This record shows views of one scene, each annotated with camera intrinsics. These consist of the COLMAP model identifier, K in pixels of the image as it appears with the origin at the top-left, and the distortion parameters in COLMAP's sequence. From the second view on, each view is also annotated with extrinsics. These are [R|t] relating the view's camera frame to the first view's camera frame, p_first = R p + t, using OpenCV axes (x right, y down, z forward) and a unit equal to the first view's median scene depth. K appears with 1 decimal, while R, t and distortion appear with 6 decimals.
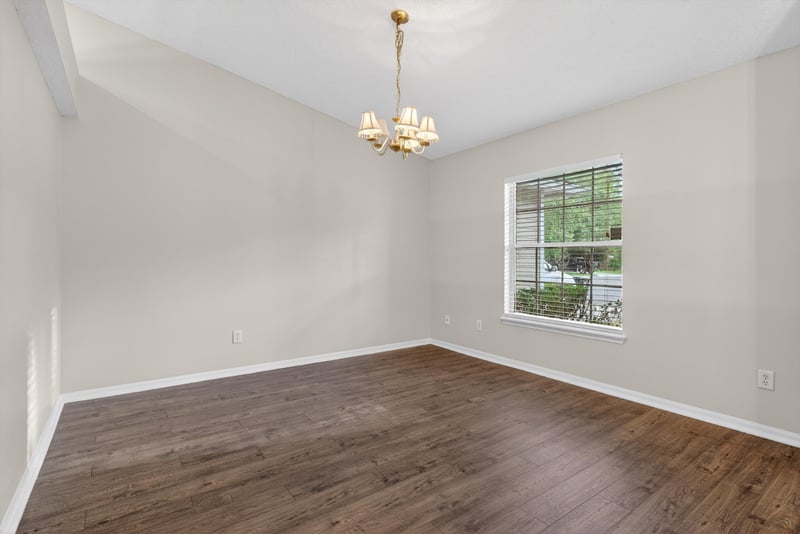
lens RADIAL K [[385.0, 0, 398.8], [0, 385.0, 262.5], [0, 0, 1]] dist [-0.000469, -0.001059]
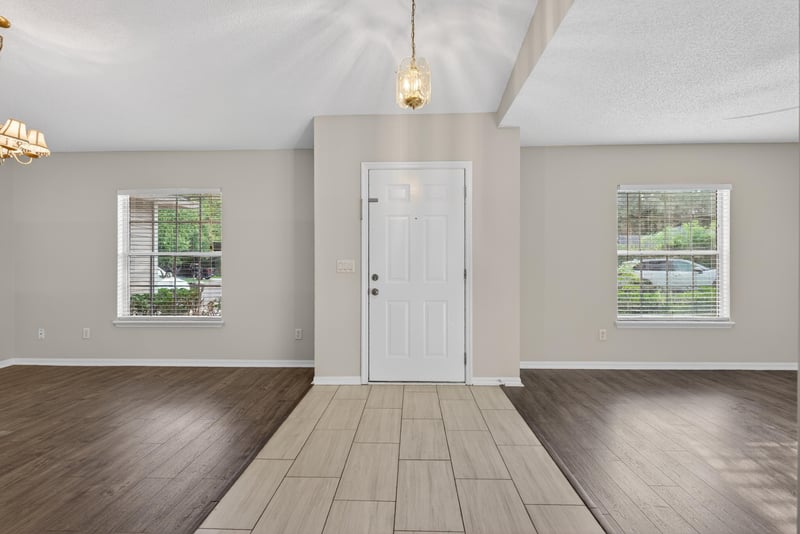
lens RADIAL K [[385.0, 0, 398.8], [0, 385.0, 262.5], [0, 0, 1]] dist [-0.000469, -0.001059]
pose [[0.605096, 0.003283, 0.796146, -0.111202], [0.010315, 0.999875, -0.011963, 0.002391], [-0.796085, 0.015451, 0.604987, -0.288220]]
